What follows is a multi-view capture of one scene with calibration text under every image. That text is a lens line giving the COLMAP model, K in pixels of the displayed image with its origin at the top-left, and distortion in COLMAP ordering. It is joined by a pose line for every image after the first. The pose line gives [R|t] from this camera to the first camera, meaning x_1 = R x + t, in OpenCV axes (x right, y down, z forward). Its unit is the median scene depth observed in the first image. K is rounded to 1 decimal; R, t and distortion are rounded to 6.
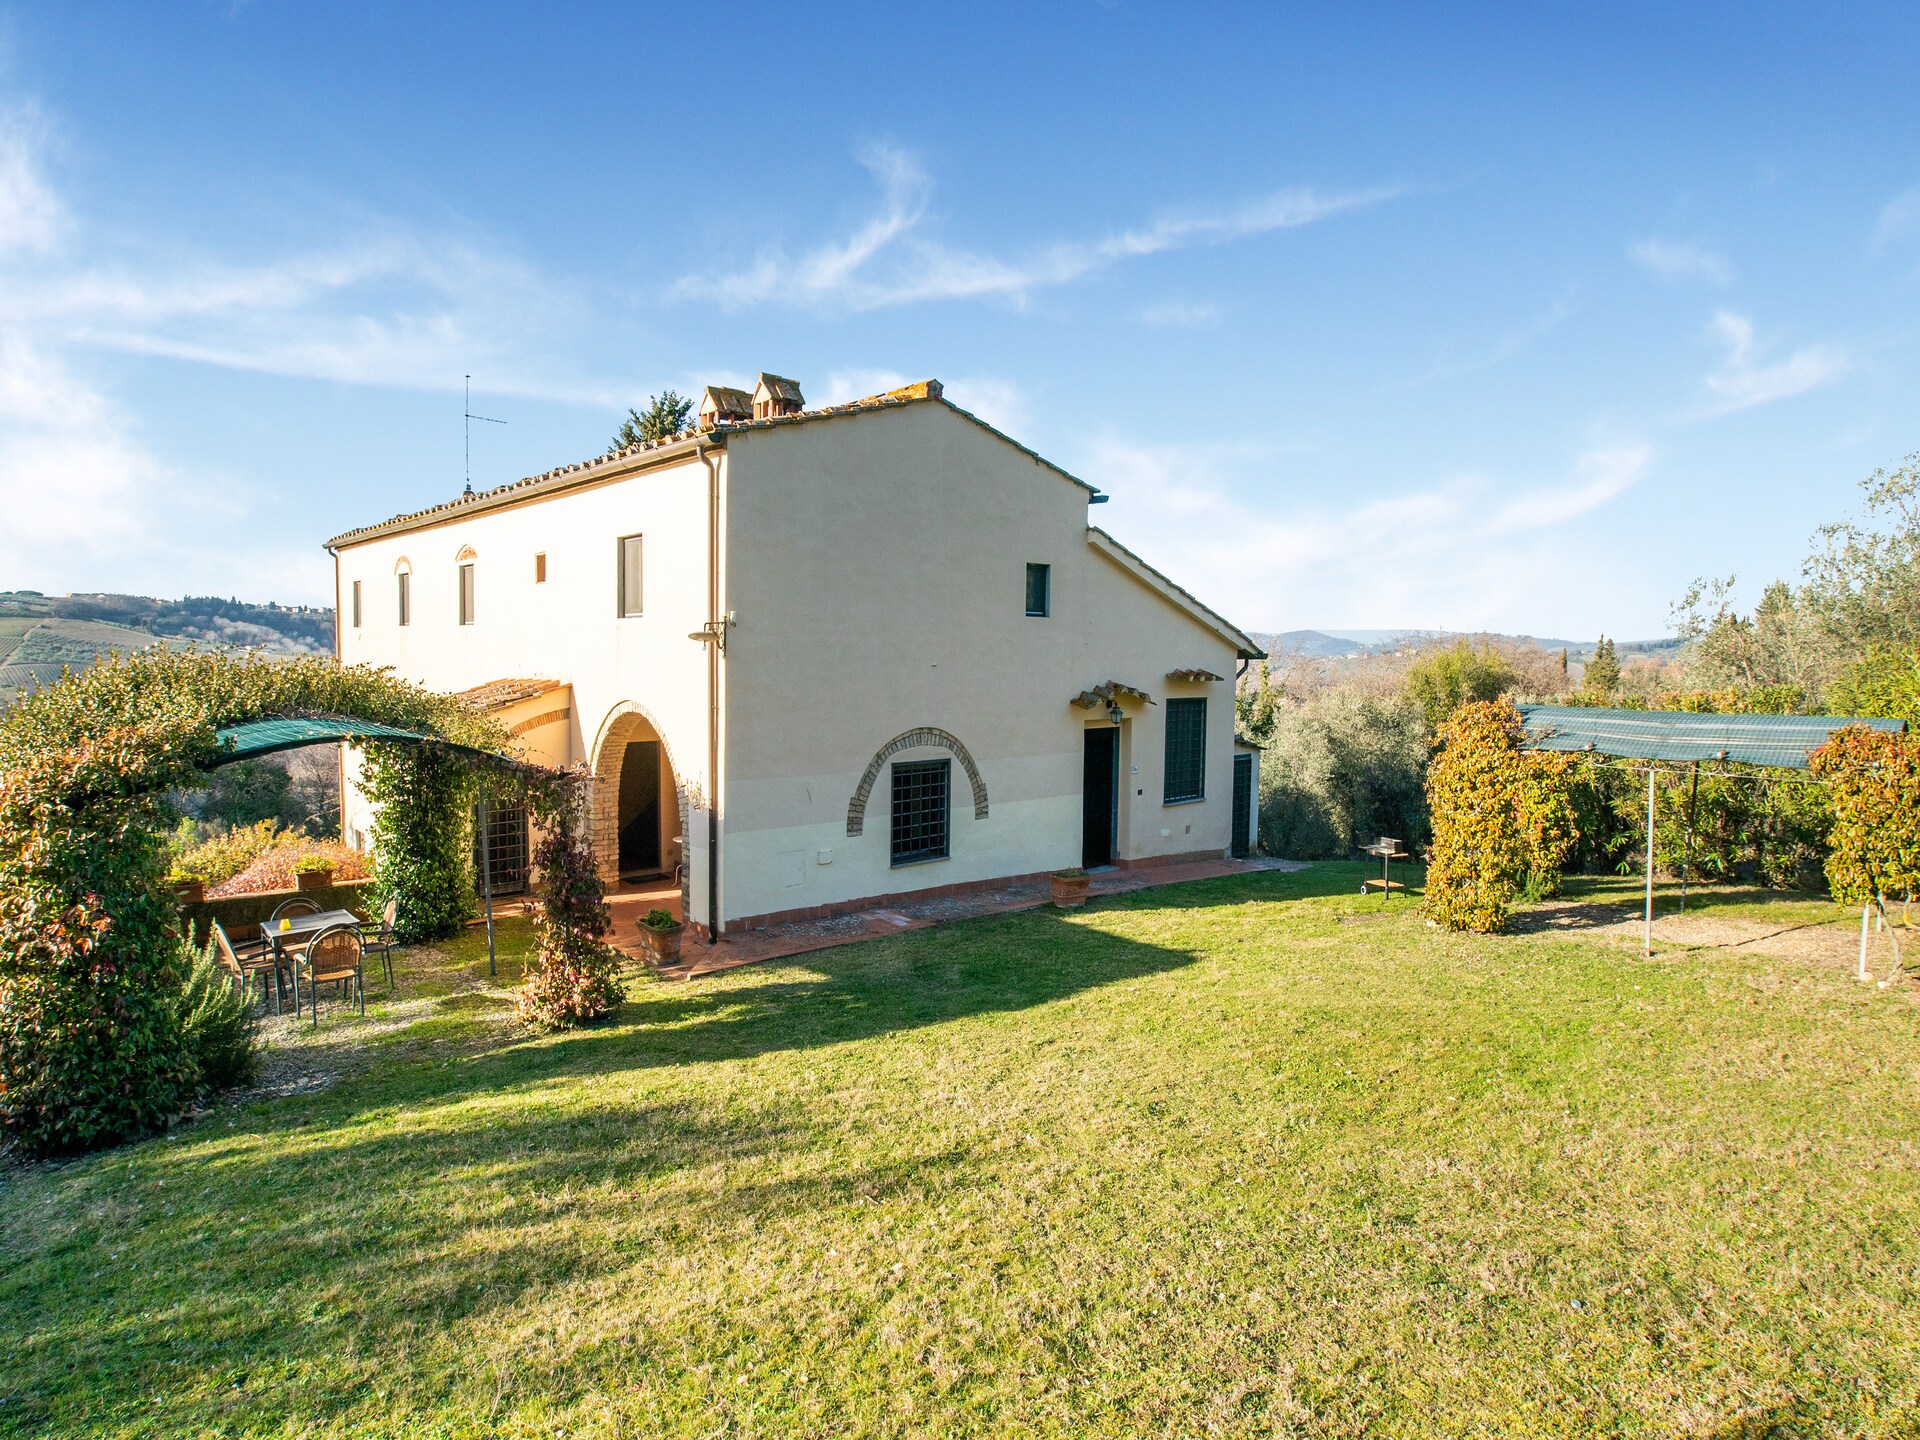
lens RADIAL K [[1041.0, 0, 957.5], [0, 1041.0, 725.2], [0, 0, 1]] dist [-0.001271, 0.009208]
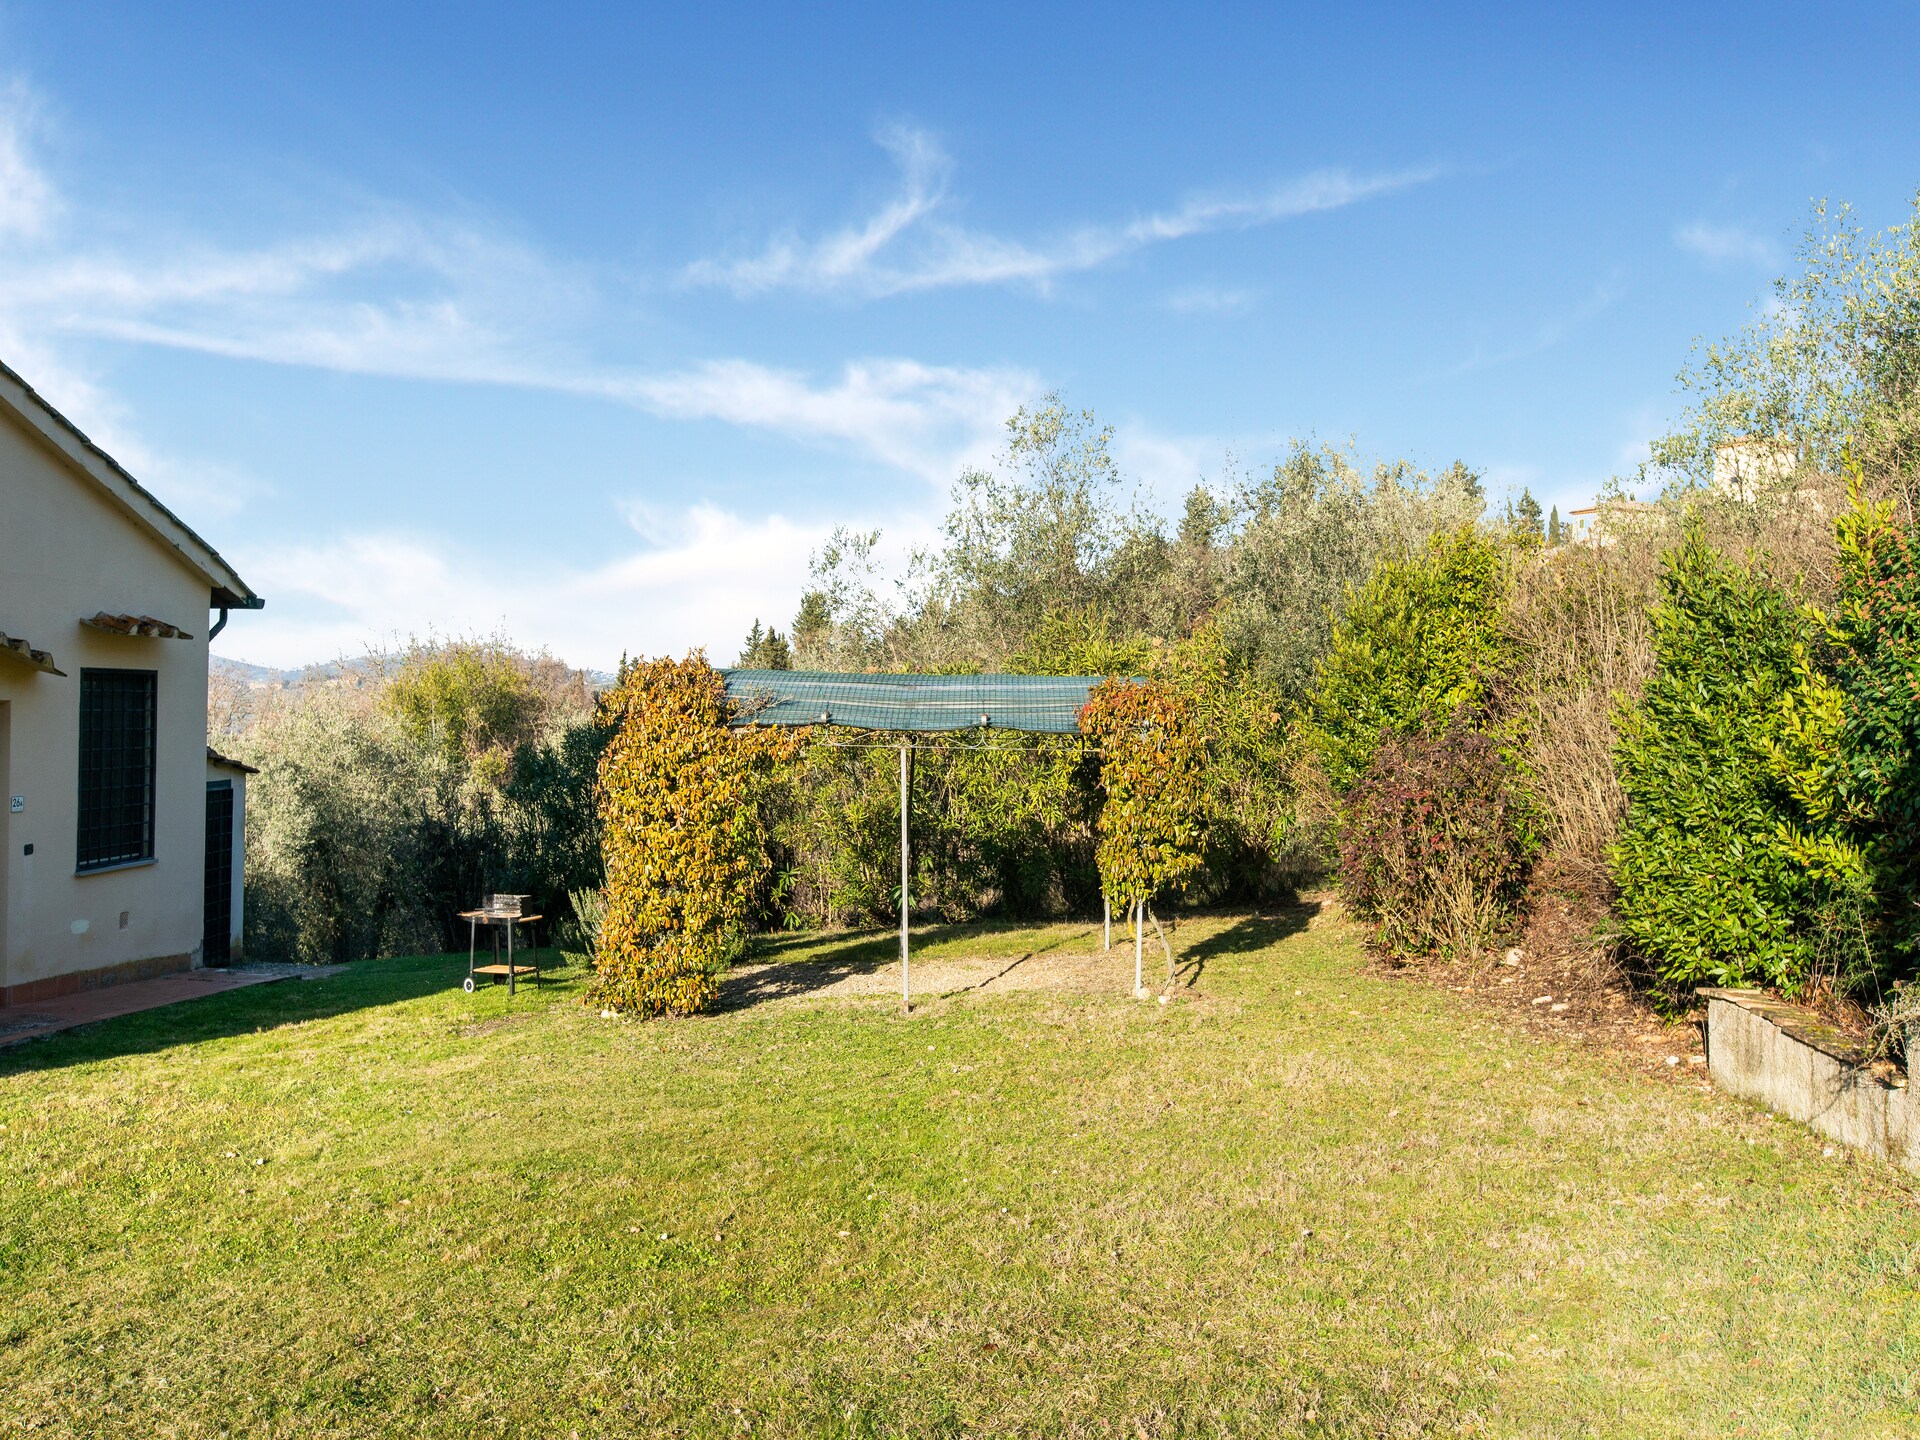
lens RADIAL K [[1646.8, 0, 960.0], [0, 1646.8, 720.0], [0, 0, 1]] dist [0.015036, 0.015936]
pose [[0.731704, -0.002258, 0.681619, -0.049810], [0.028145, 0.999242, -0.026904, 0.041867], [-0.681041, 0.038870, 0.731212, 0.117485]]
